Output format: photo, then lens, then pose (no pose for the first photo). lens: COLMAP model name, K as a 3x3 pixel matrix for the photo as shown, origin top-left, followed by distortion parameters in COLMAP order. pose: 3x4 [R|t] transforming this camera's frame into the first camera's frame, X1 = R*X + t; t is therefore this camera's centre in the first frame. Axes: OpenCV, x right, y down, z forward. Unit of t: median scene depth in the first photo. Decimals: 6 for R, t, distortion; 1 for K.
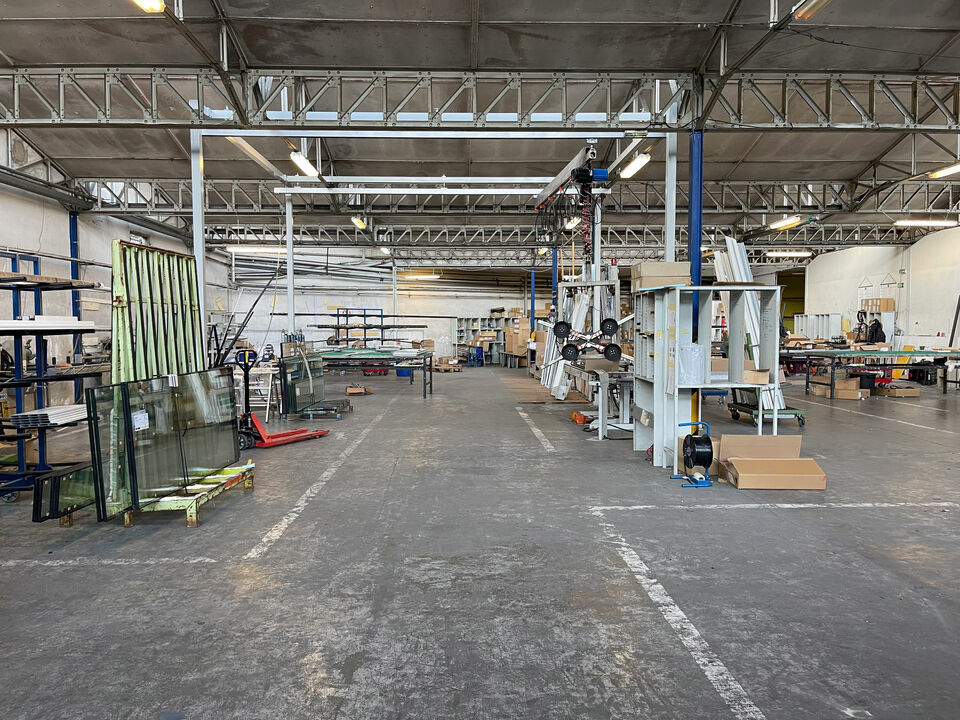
lens RADIAL K [[746.2, 0, 483.0], [0, 746.2, 365.3], [0, 0, 1]] dist [0.083389, -0.110799]
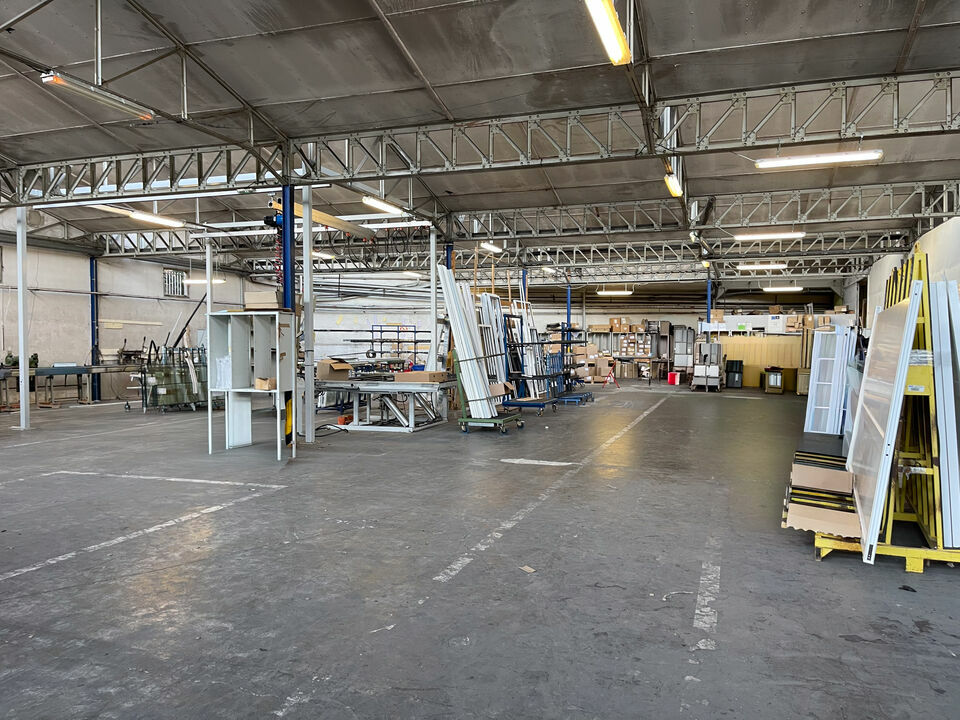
lens RADIAL K [[739.5, 0, 480.0], [0, 739.5, 360.0], [0, 0, 1]] dist [0.032008, 0.004034]
pose [[0.941335, 0.008274, -0.337373, 0.396592], [-0.017719, 0.999532, -0.024928, 0.004465], [0.337009, 0.029444, 0.941041, -0.027380]]
